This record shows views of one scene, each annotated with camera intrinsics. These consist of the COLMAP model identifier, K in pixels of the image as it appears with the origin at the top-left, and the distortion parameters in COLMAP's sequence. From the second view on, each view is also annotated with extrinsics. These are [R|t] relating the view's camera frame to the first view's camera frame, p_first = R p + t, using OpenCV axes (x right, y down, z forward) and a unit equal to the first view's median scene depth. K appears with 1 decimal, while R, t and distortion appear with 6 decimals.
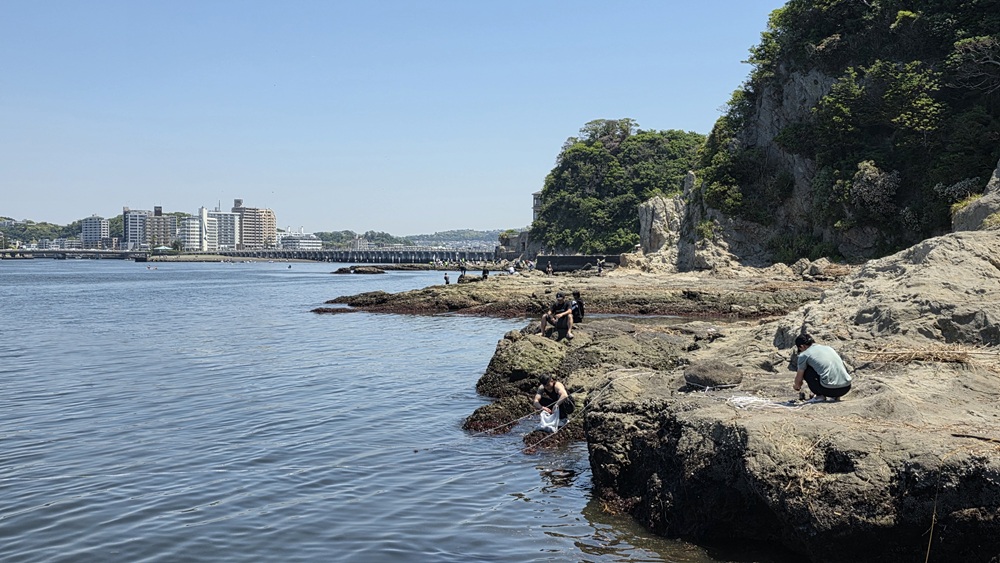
lens RADIAL K [[1105.8, 0, 503.7], [0, 1105.8, 288.9], [0, 0, 1]] dist [0.059599, 0.000000]
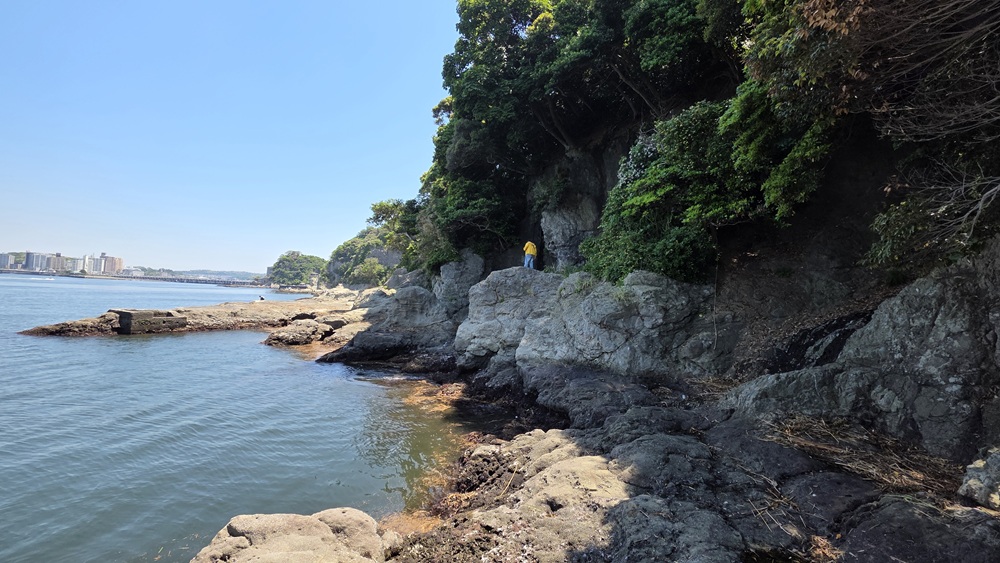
lens RADIAL K [[386.1, 0, 498.8], [0, 386.1, 277.7], [0, 0, 1]] dist [-0.008073, -0.000024]
pose [[0.807934, 0.060991, 0.586108, -0.119423], [-0.027204, 0.997429, -0.066294, 0.014147], [-0.588644, 0.037617, 0.807516, -0.566788]]
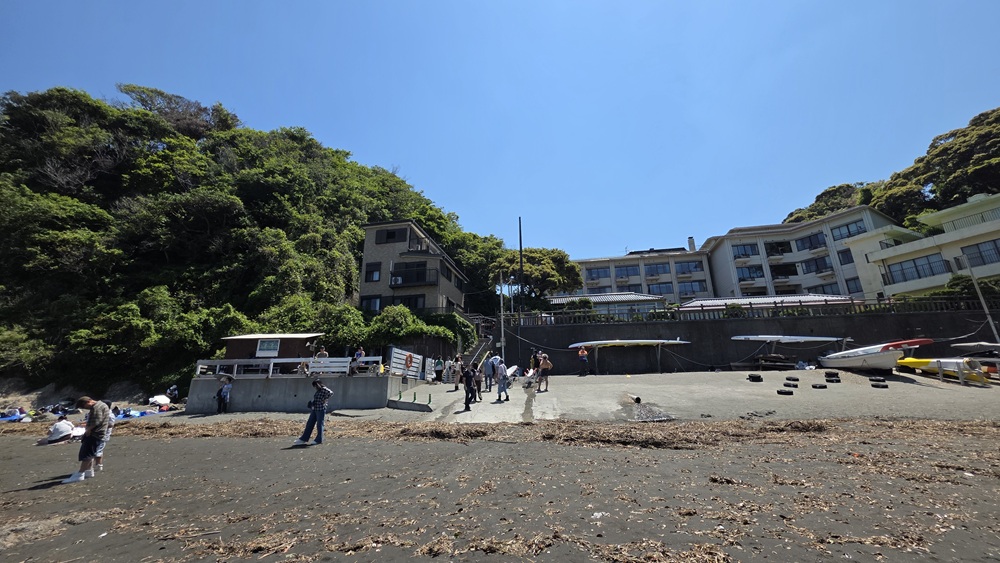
lens RADIAL K [[386.1, 0, 499.7], [0, 386.1, 283.1], [0, 0, 1]] dist [-0.008073, -0.000024]
pose [[0.713627, 0.186313, 0.675296, 0.098805], [0.041206, 0.951151, -0.305965, -0.023081], [-0.699313, 0.246171, 0.671089, 0.857172]]
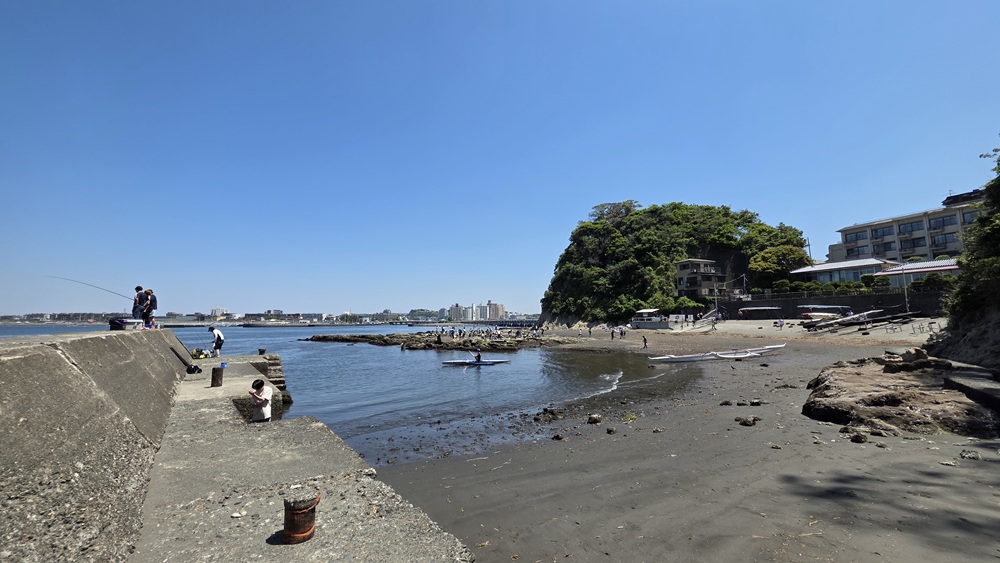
lens RADIAL K [[386.1, 0, 505.8], [0, 386.1, 275.8], [0, 0, 1]] dist [-0.008073, -0.000024]
pose [[0.964020, -0.036938, -0.263249, 0.094531], [-0.002840, 0.988811, -0.149145, -0.020056], [0.265813, 0.144527, 0.953129, 0.636326]]
